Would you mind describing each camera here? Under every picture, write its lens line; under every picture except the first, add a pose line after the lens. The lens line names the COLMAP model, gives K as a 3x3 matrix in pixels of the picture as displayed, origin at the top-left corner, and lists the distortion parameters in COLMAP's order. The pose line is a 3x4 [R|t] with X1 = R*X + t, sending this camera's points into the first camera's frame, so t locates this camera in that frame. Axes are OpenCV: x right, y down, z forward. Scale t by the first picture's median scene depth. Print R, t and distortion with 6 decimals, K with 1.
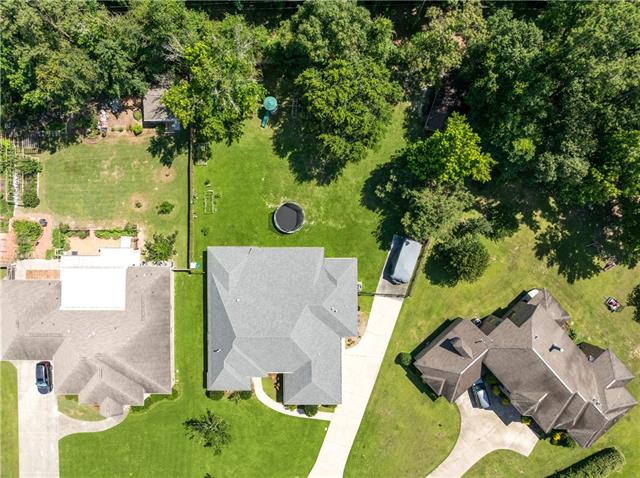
lens RADIAL K [[461.6, 0, 320.0], [0, 461.6, 239.0], [0, 0, 1]] dist [-0.033174, 0.003778]
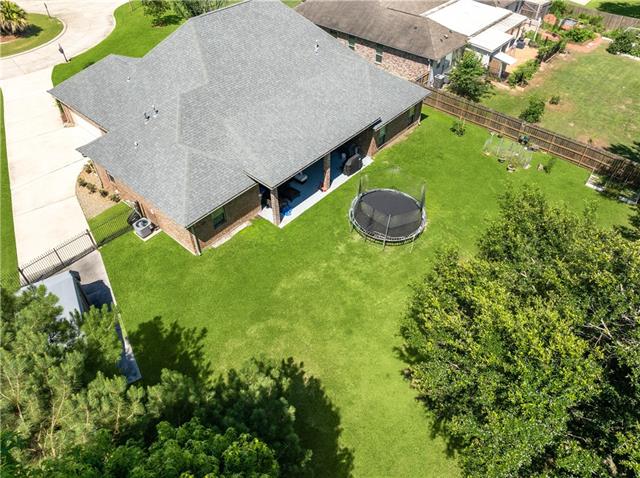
lens RADIAL K [[461.6, 0, 320.0], [0, 461.6, 239.0], [0, 0, 1]] dist [-0.033174, 0.003778]
pose [[-0.654296, 0.526547, -0.542812, 0.202200], [-0.755997, -0.437287, 0.487082, -0.206919], [0.019107, 0.729060, 0.684183, 0.725645]]
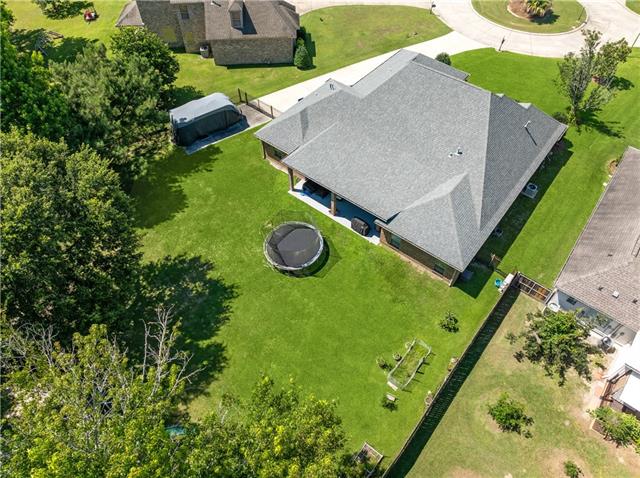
lens RADIAL K [[461.6, 0, 320.0], [0, 461.6, 239.0], [0, 0, 1]] dist [-0.033174, 0.003778]
pose [[-0.775606, -0.482761, 0.406667, -0.293599], [0.631216, -0.591699, 0.501456, -0.281645], [-0.001459, 0.645627, 0.763652, 0.587929]]
